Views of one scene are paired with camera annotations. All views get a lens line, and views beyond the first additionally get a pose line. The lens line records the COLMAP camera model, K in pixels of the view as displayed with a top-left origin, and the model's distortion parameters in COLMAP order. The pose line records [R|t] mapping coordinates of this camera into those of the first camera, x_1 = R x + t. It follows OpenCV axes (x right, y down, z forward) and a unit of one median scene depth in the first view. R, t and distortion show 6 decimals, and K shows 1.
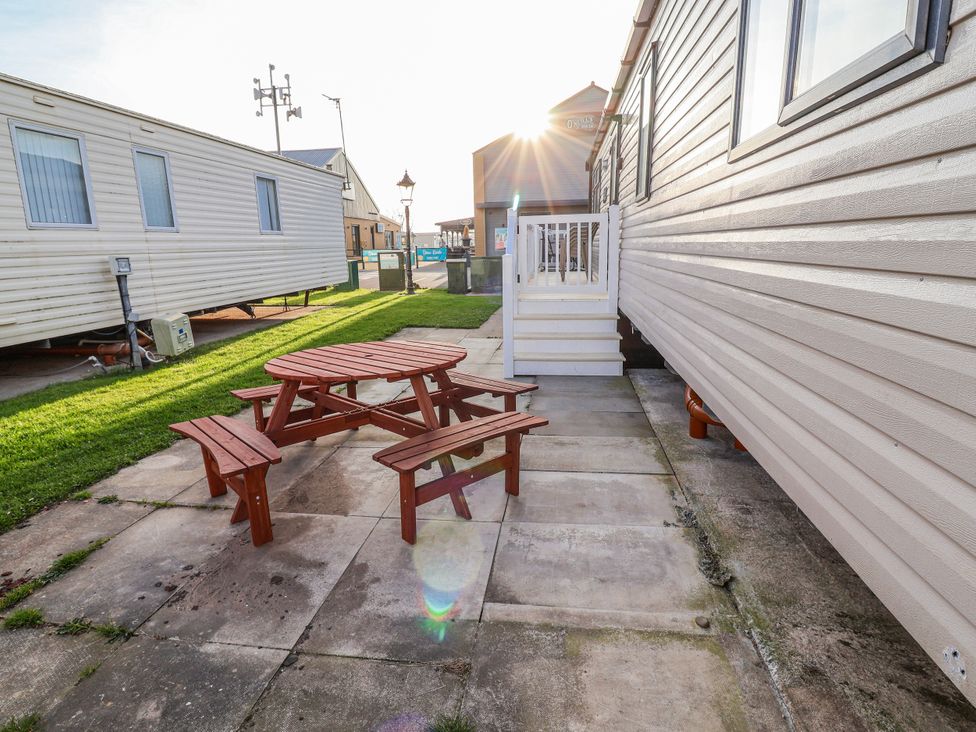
lens RADIAL K [[551.8, 0, 485.8], [0, 551.8, 364.8], [0, 0, 1]] dist [-0.010210, -0.007087]
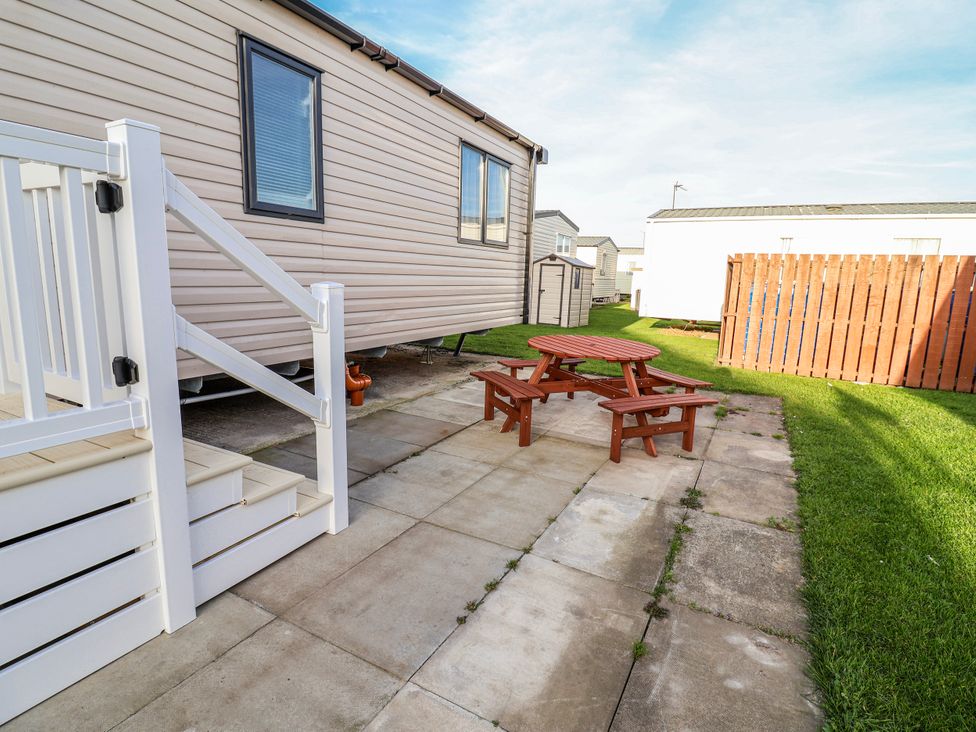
lens RADIAL K [[512.4, 0, 489.0], [0, 512.4, 361.3], [0, 0, 1]] dist [-0.002471, -0.010135]
pose [[-0.941745, -0.067008, 0.329586, -0.570568], [0.057387, 0.933567, 0.353778, -0.677162], [-0.331397, 0.352082, -0.875337, 3.245231]]
